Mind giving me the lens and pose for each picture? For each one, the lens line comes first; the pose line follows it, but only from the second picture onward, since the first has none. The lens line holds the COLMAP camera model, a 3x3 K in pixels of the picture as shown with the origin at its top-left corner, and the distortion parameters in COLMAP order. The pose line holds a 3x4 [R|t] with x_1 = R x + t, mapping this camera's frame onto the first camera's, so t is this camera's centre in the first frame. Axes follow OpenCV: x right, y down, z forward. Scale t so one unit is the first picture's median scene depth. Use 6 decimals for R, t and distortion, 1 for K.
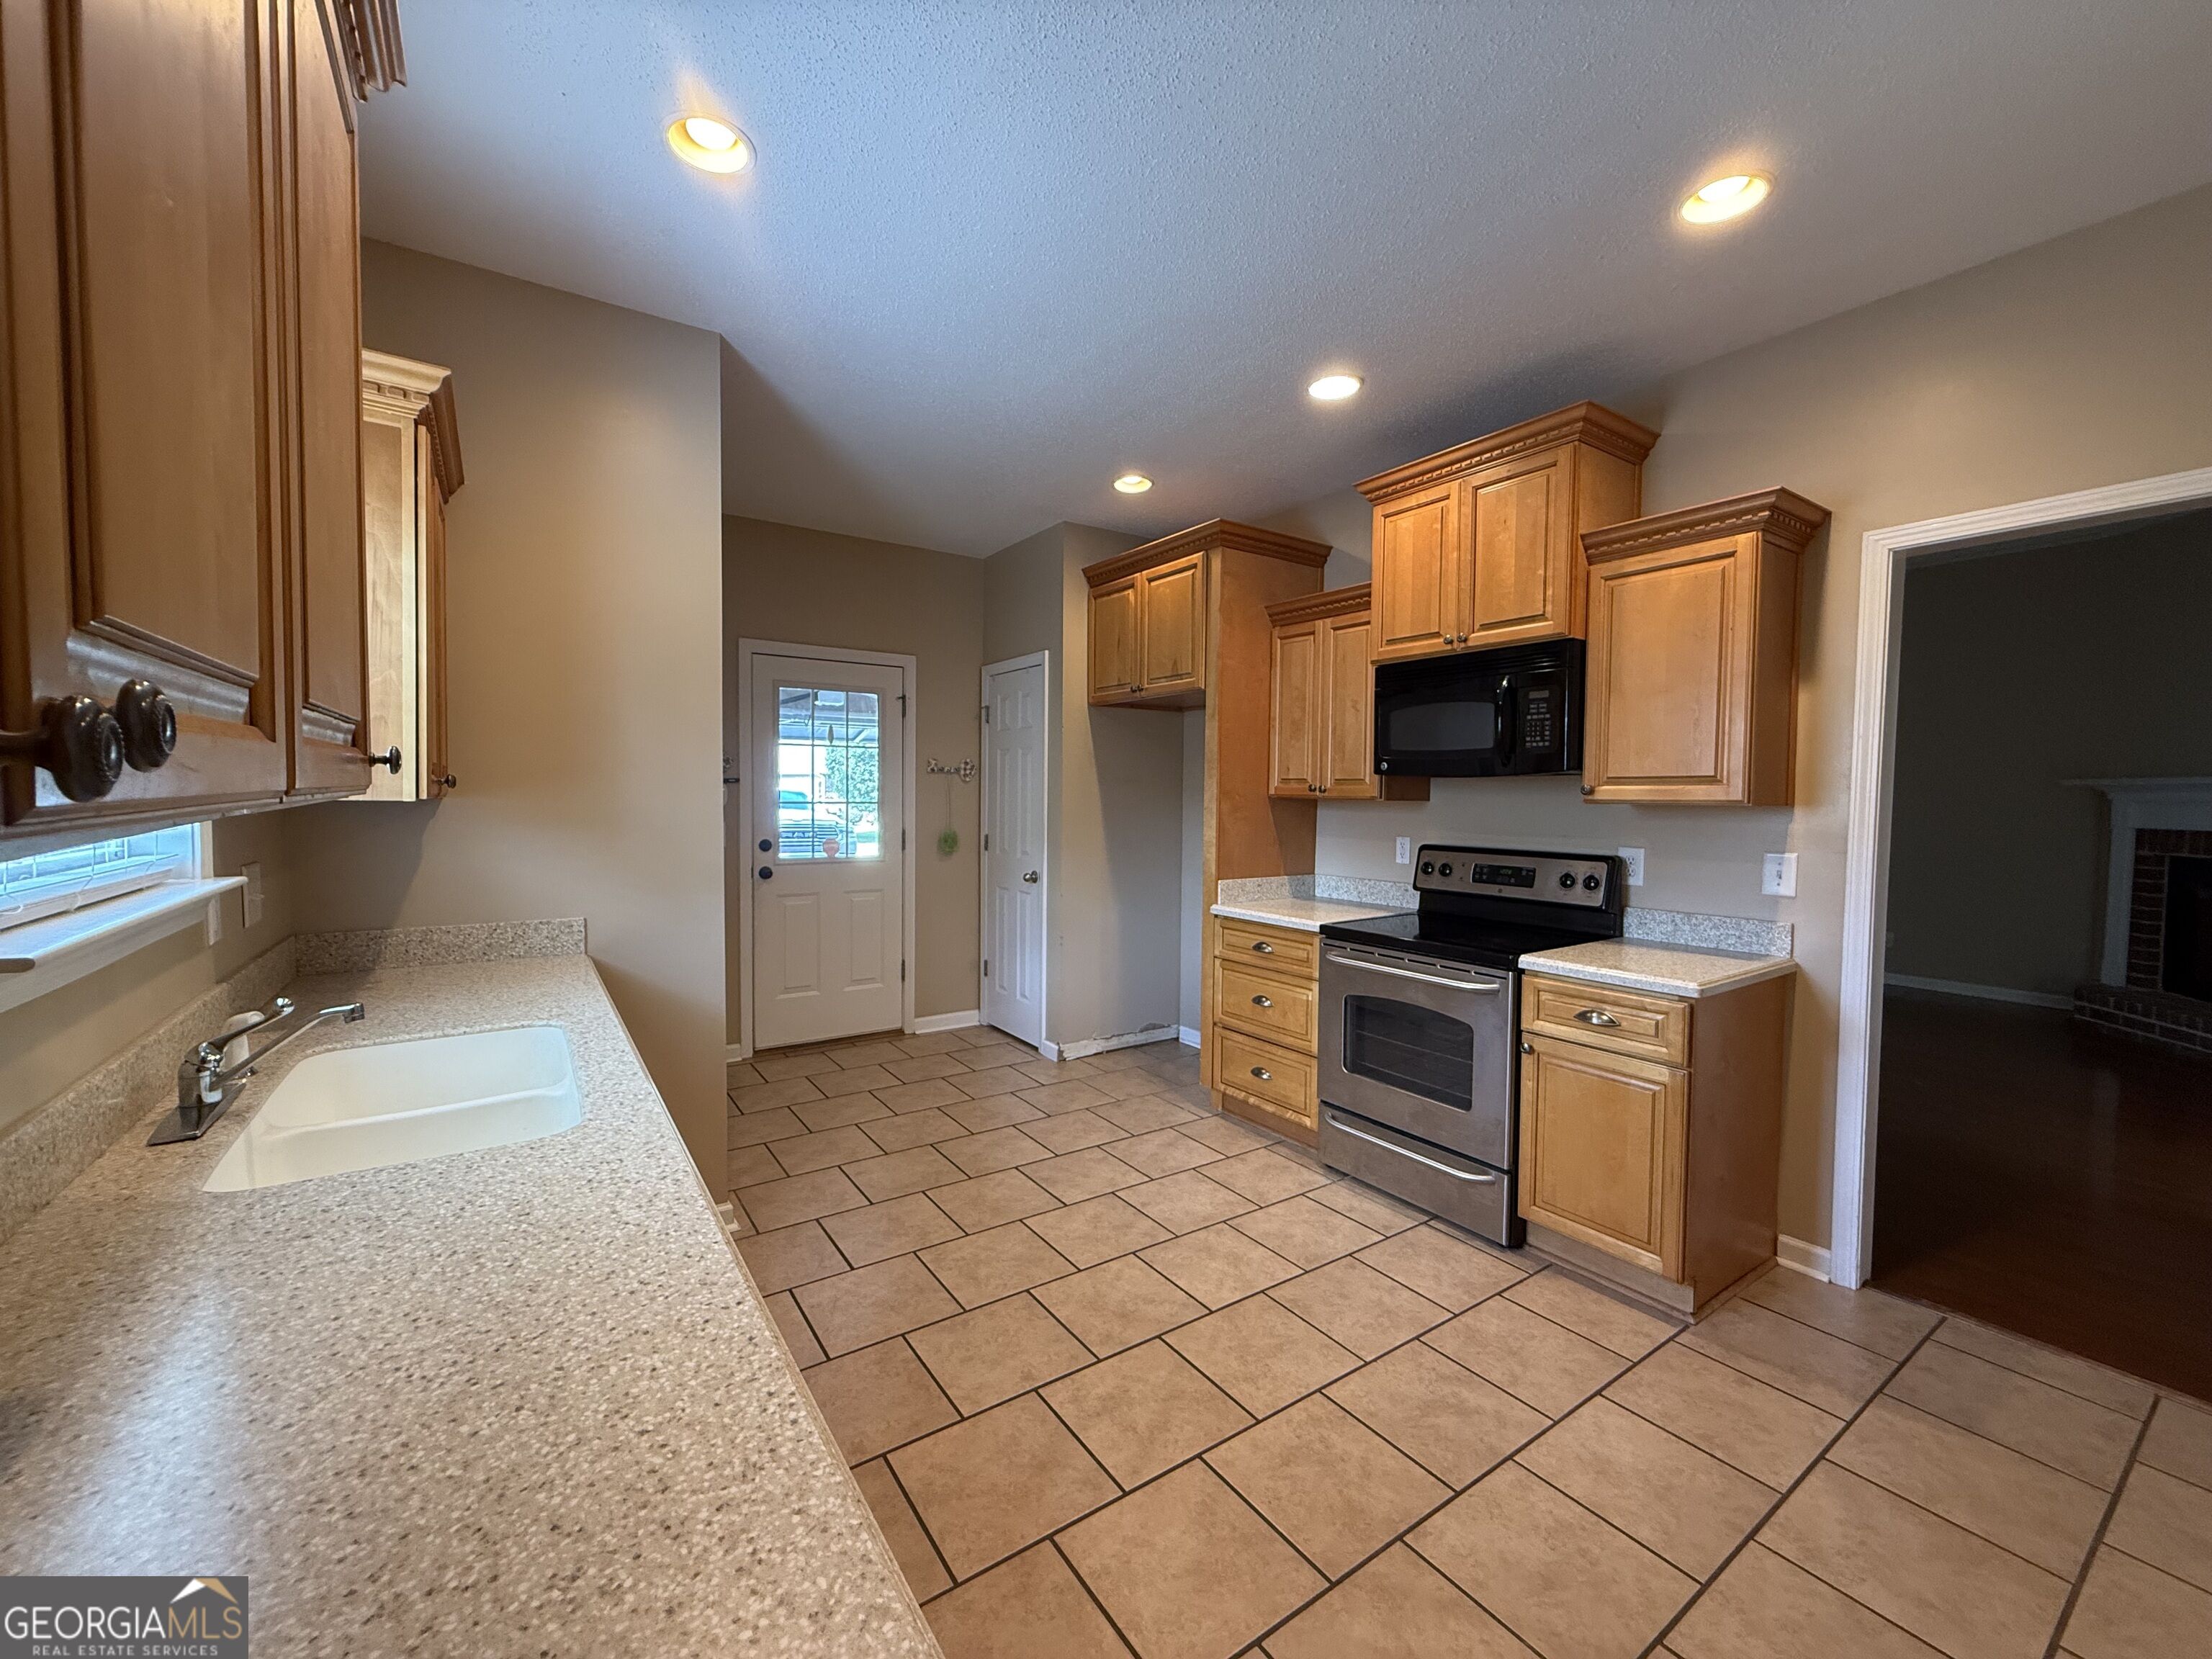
lens RADIAL K [[881.8, 0, 1105.2], [0, 881.8, 827.8], [0, 0, 1]] dist [0.000623, -0.000053]
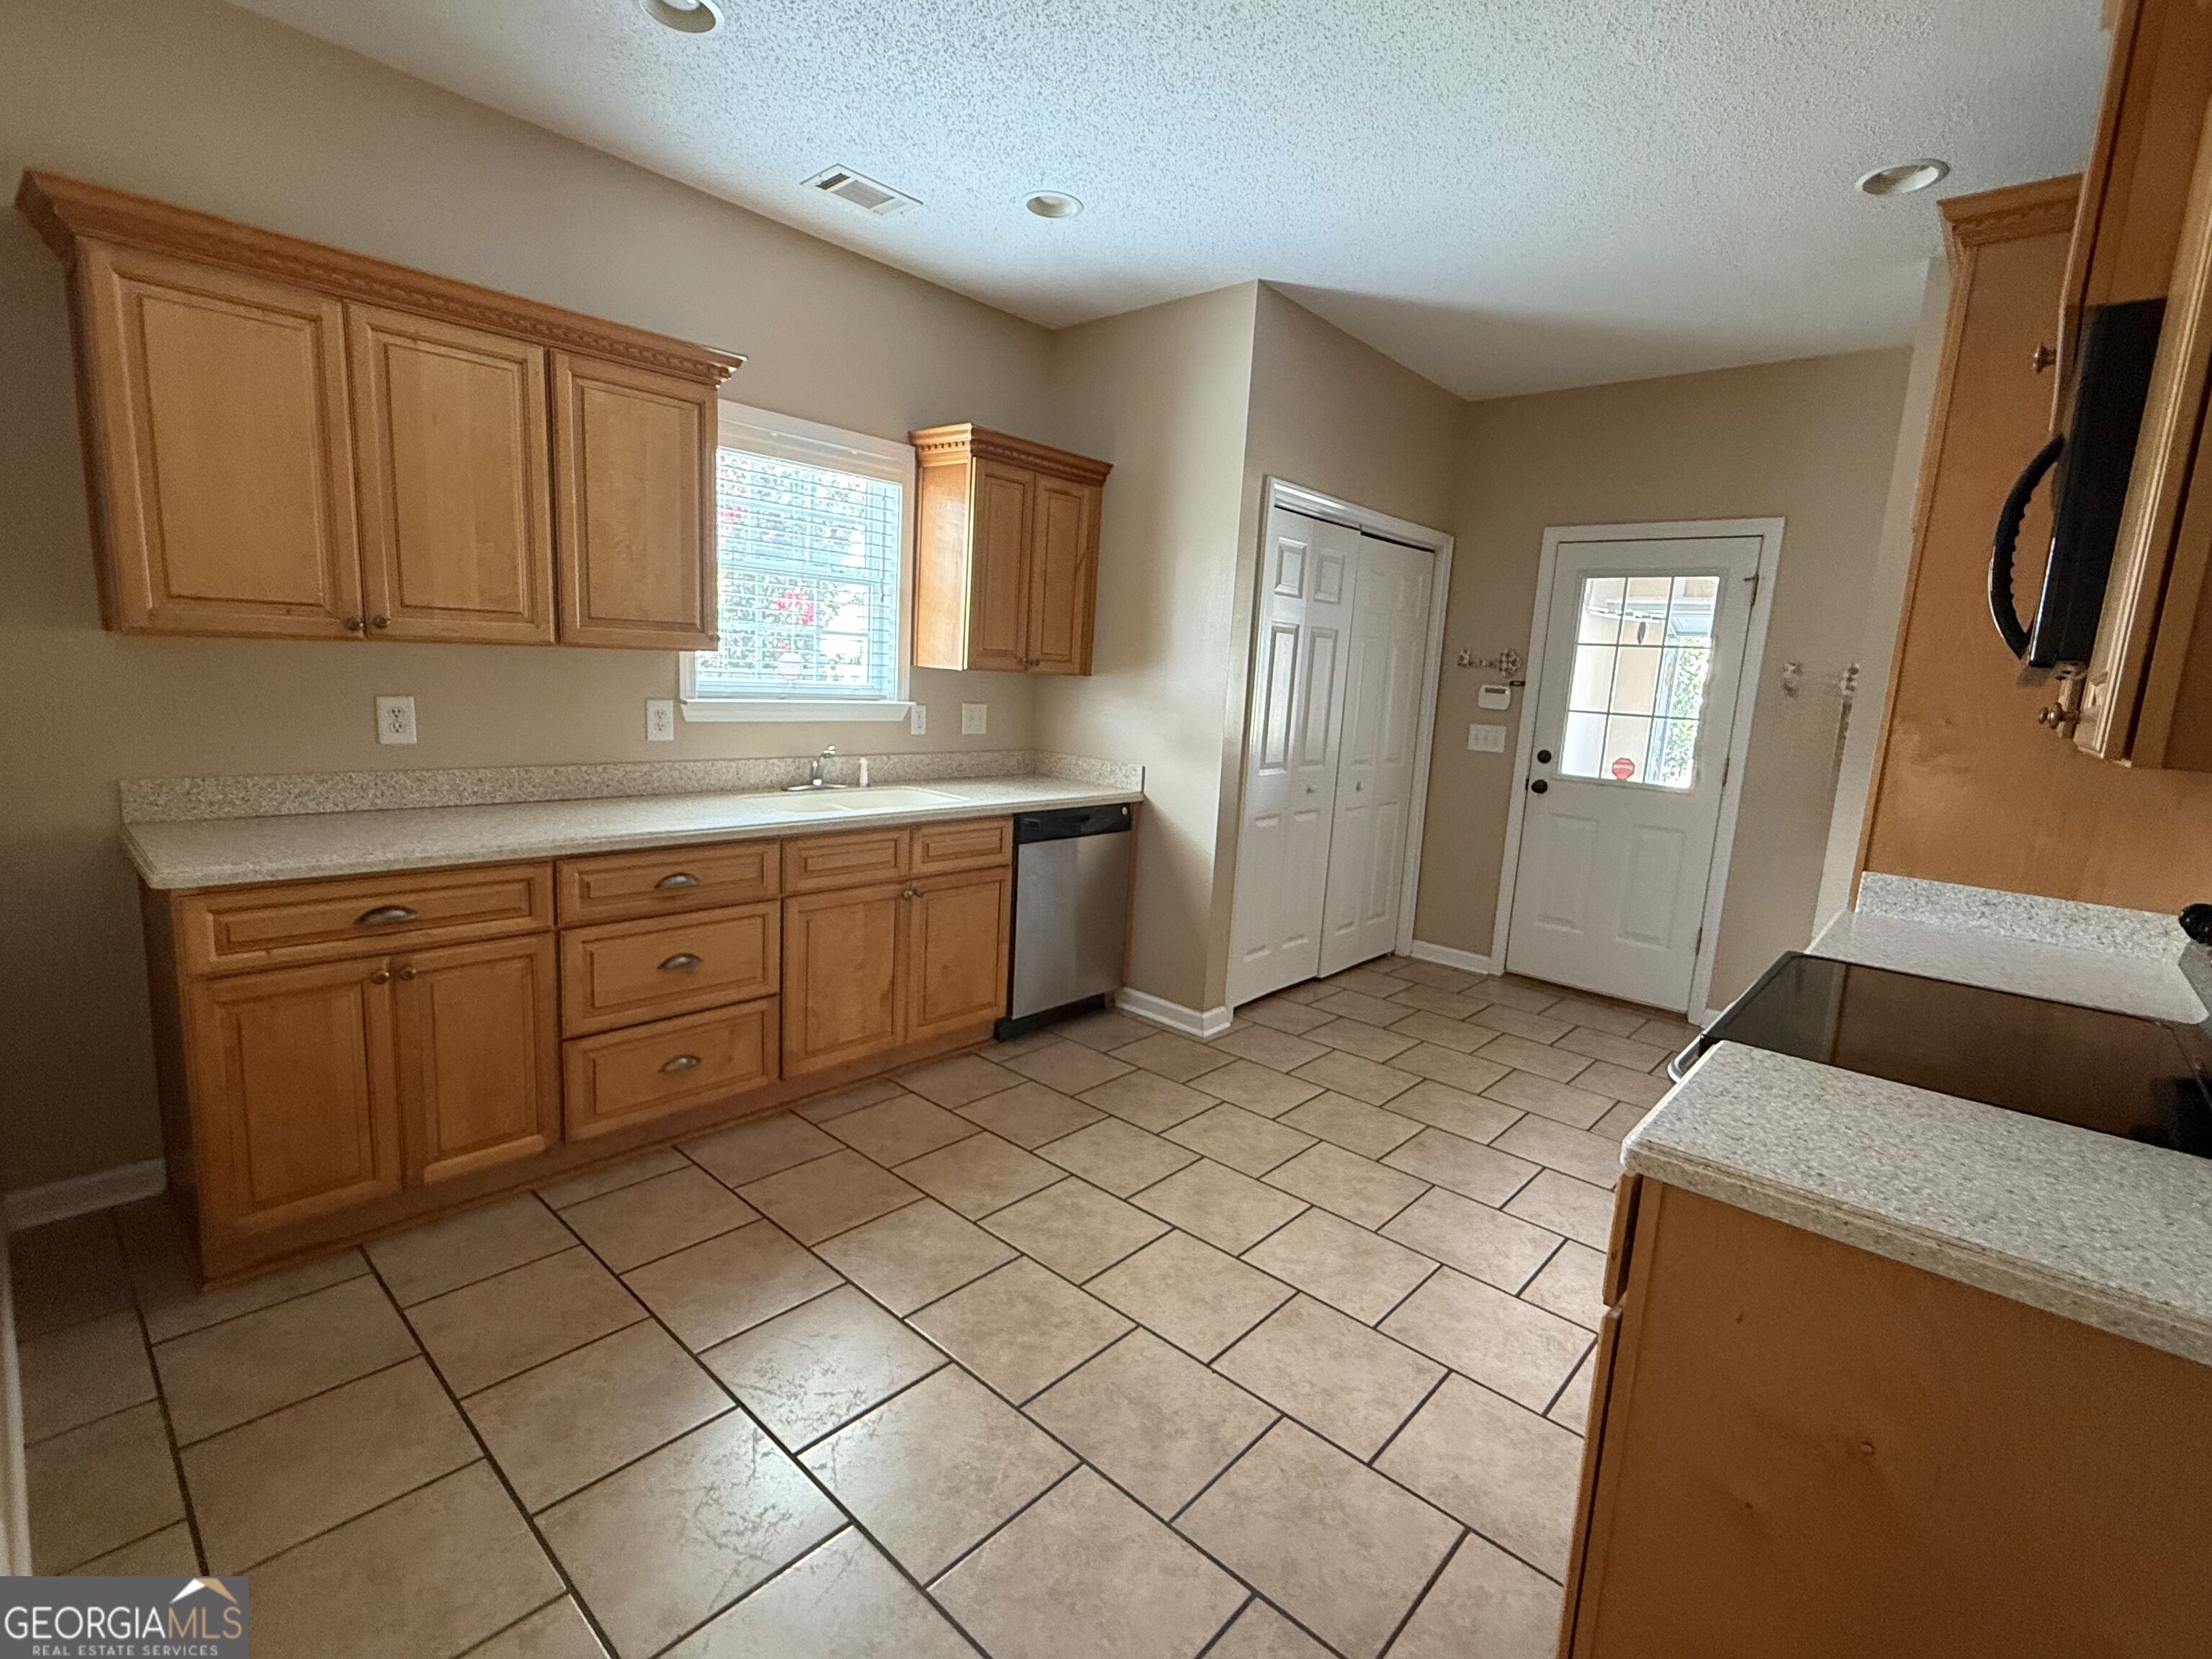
lens RADIAL K [[1022.6, 0, 1100.6], [0, 1022.6, 829.9], [0, 0, 1]] dist [-0.002057, -0.000176]
pose [[0.234819, 0.160877, -0.958634, 0.705706], [-0.093737, 0.985360, 0.142401, -0.016749], [0.967509, 0.056421, 0.246462, 0.395901]]
